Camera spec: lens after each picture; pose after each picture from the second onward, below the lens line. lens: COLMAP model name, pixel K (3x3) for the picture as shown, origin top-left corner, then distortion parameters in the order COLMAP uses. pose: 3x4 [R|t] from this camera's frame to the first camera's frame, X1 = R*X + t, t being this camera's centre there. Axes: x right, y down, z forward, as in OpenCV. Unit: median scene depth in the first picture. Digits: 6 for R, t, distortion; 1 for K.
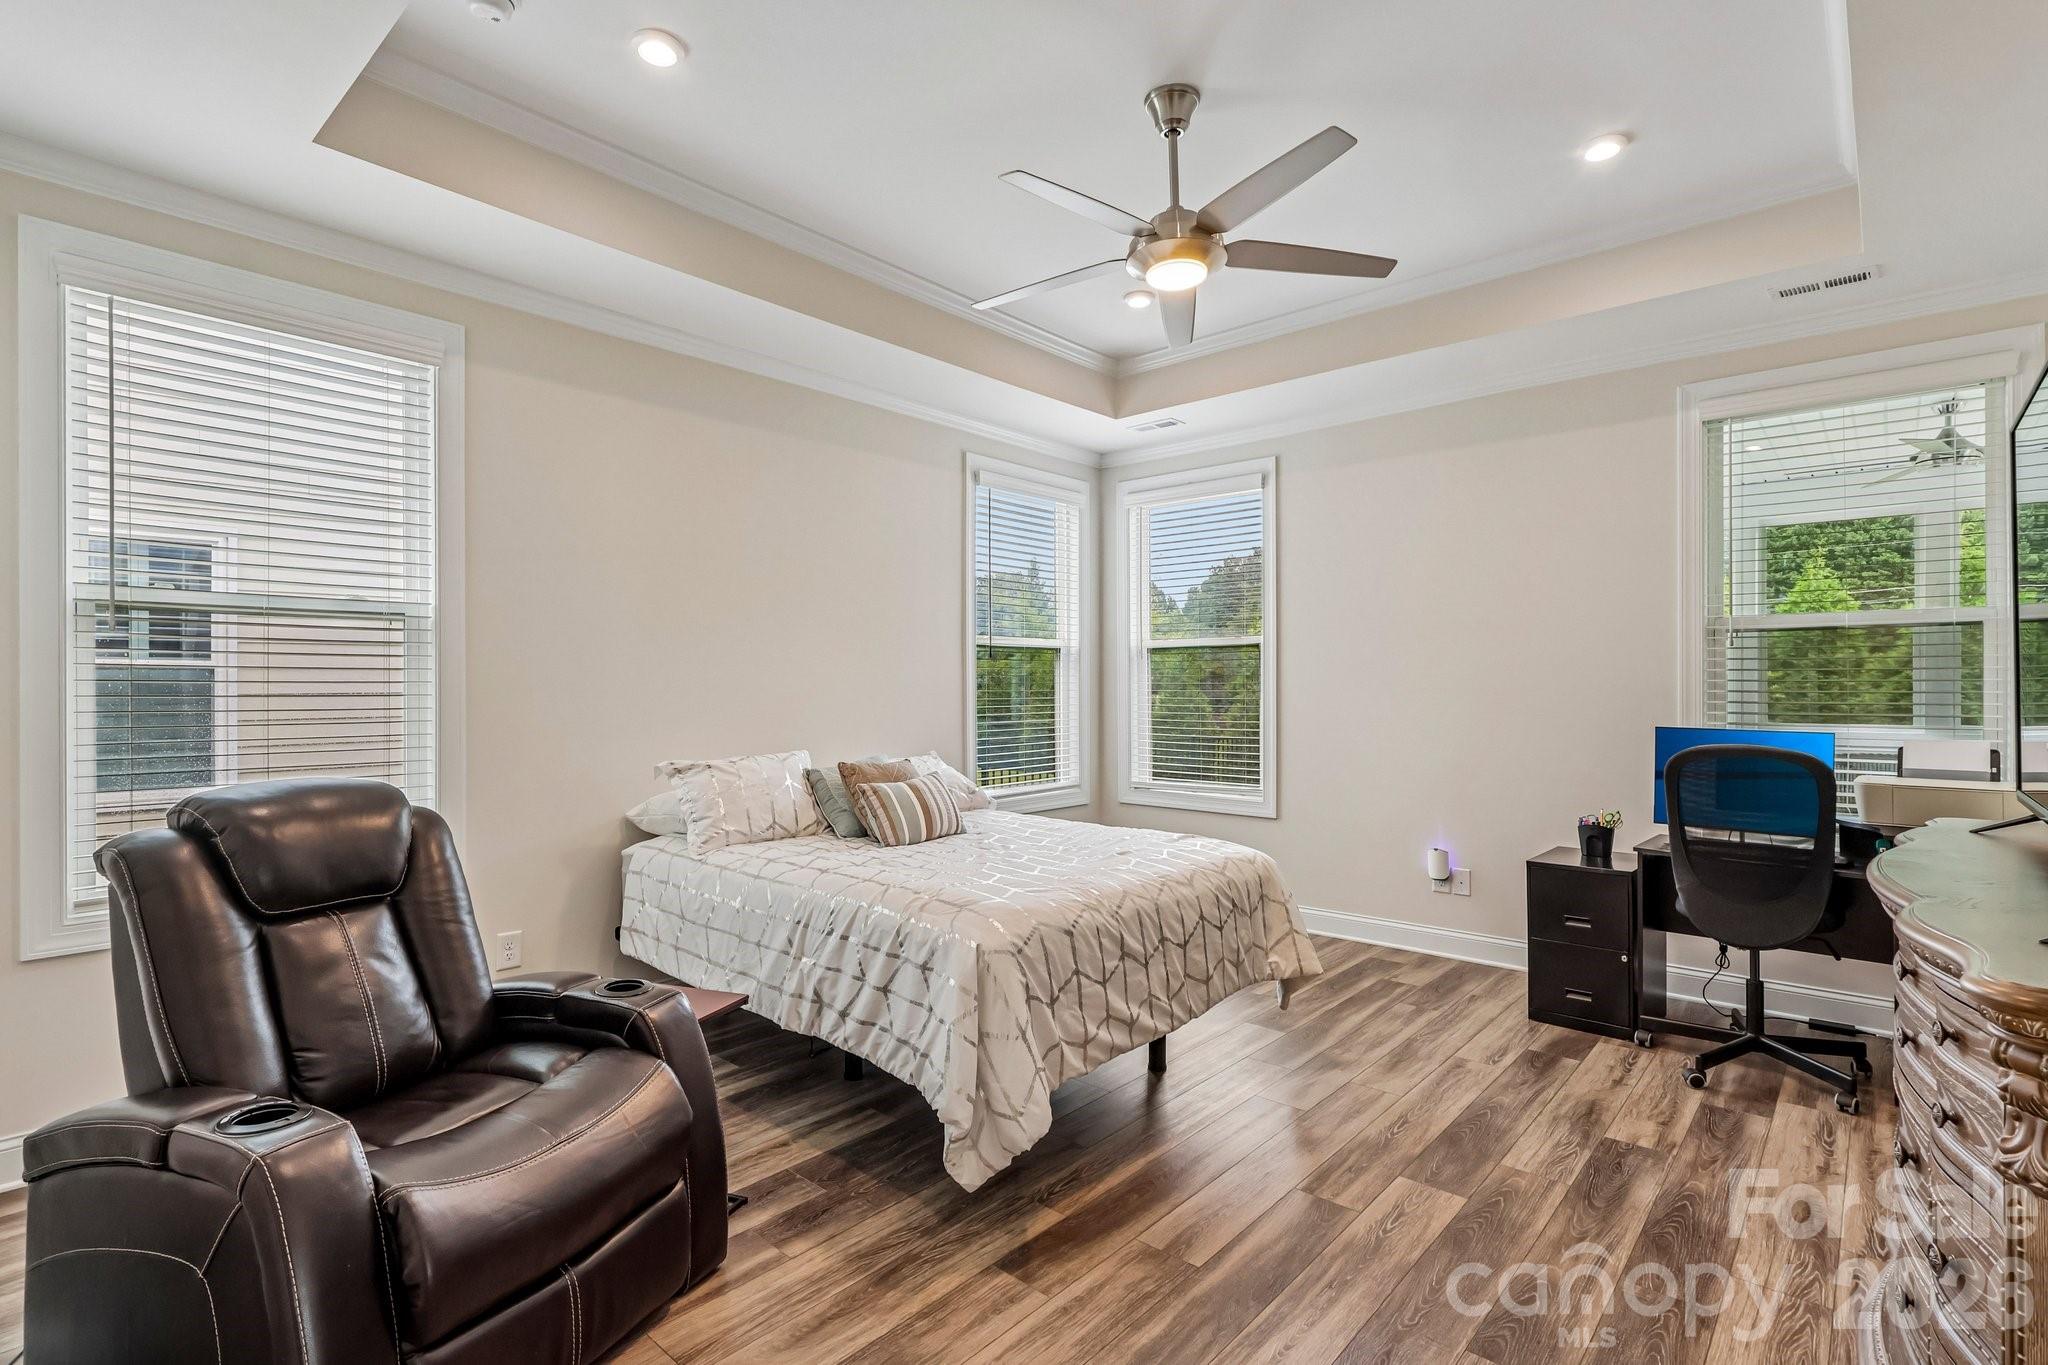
lens RADIAL K [[989.6, 0, 1024.0], [0, 989.6, 682.5], [0, 0, 1]] dist [-0.000465, -0.000610]
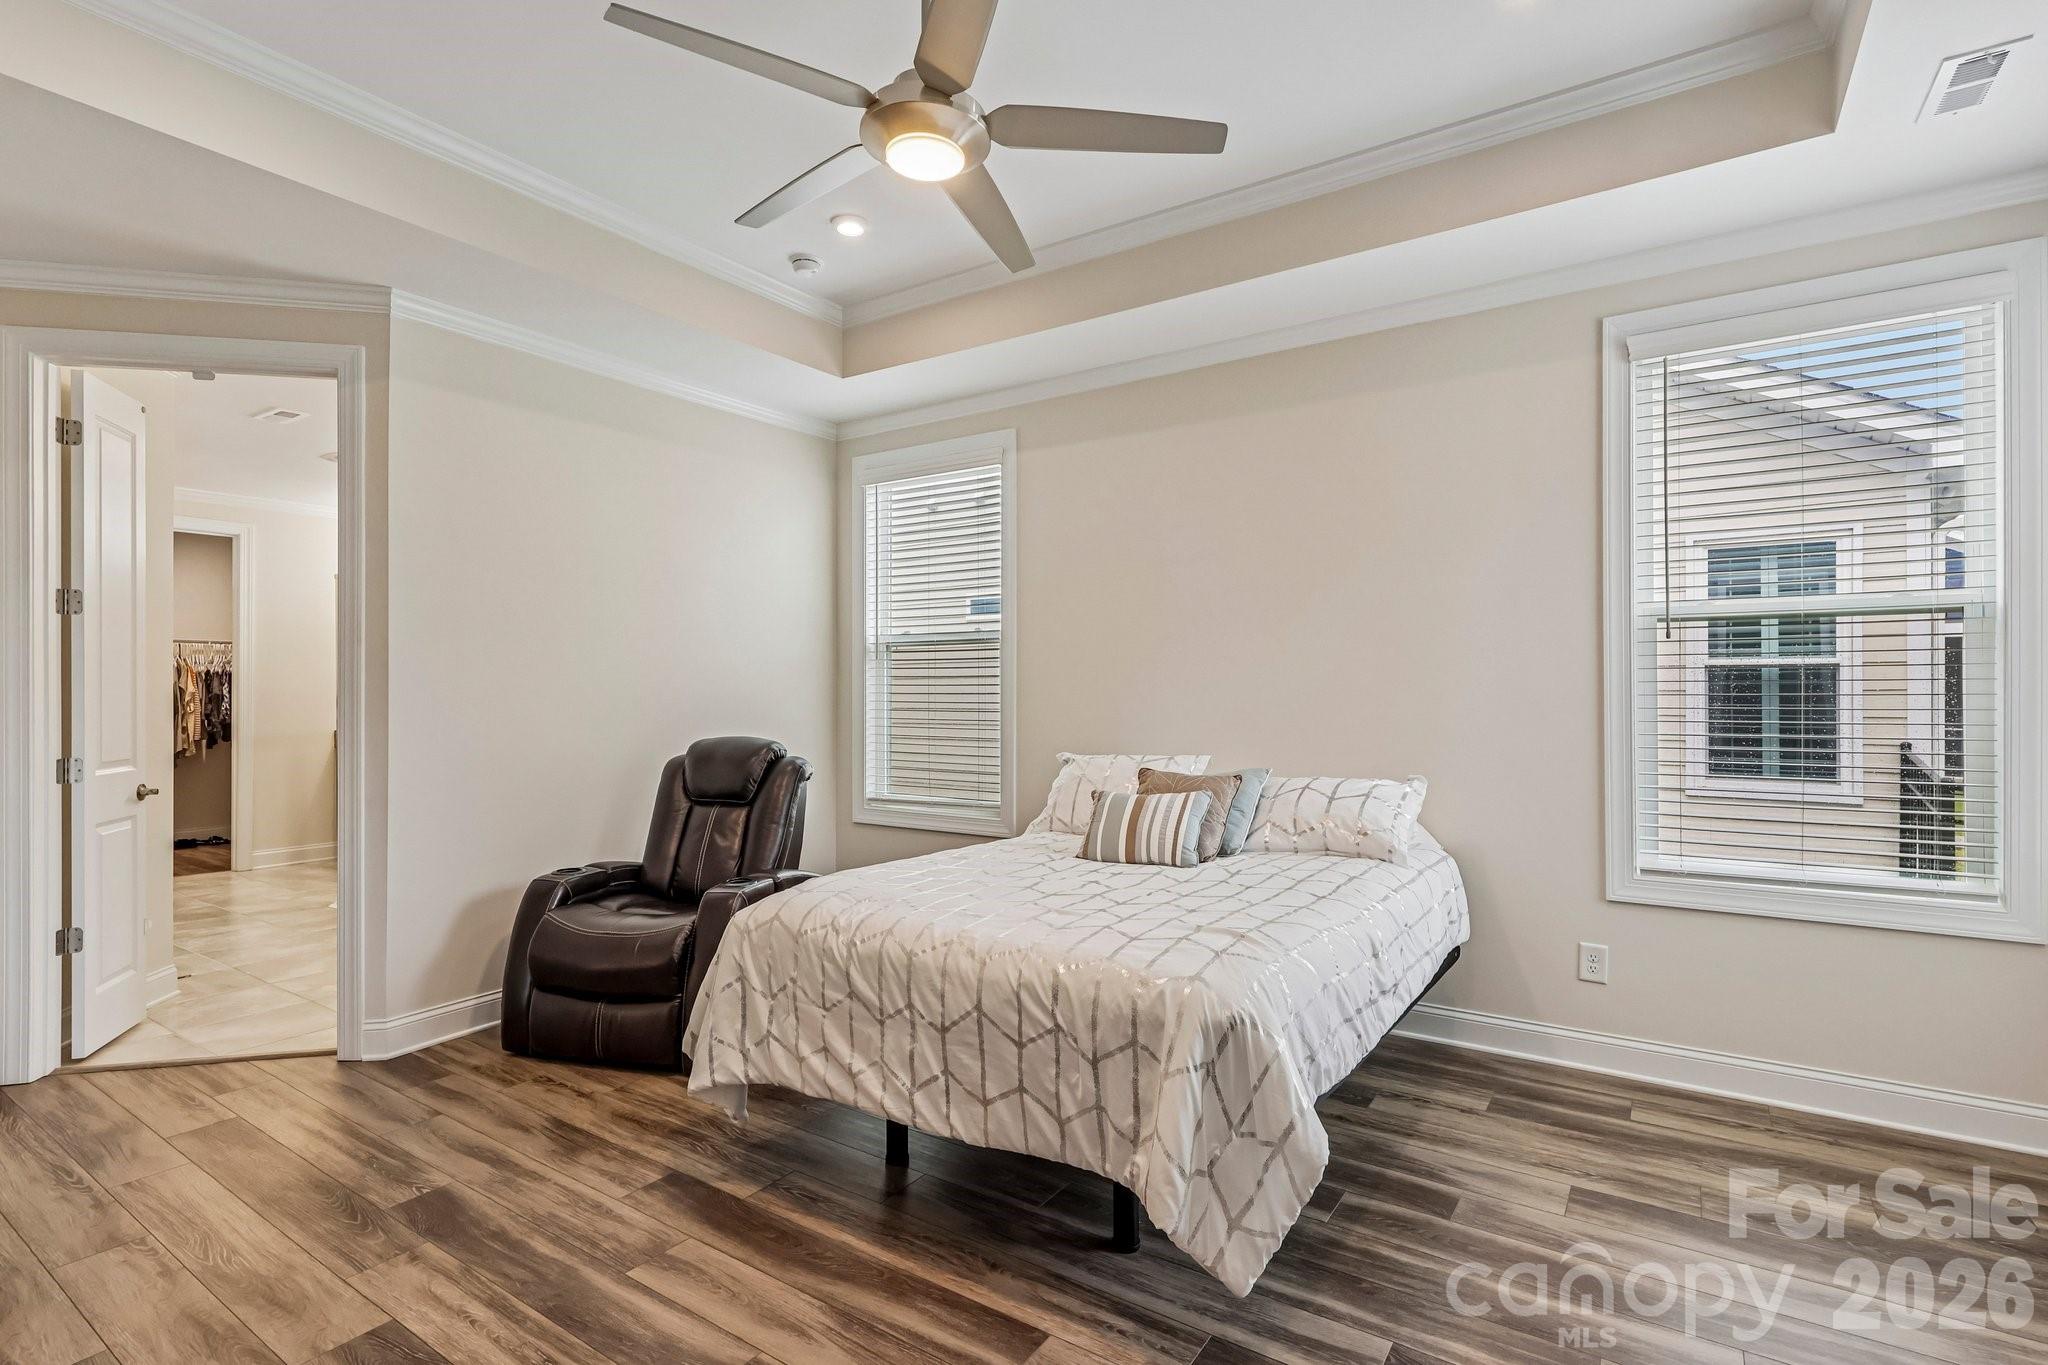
lens RADIAL K [[950.1, 0, 1024.0], [0, 950.1, 682.5], [0, 0, 1]] dist [-0.035409, -0.000114]
pose [[0.138275, -0.007774, -0.990363, 0.924161], [0.008722, 0.999940, -0.006631, 0.010006], [0.990355, -0.007721, 0.138334, 1.018312]]
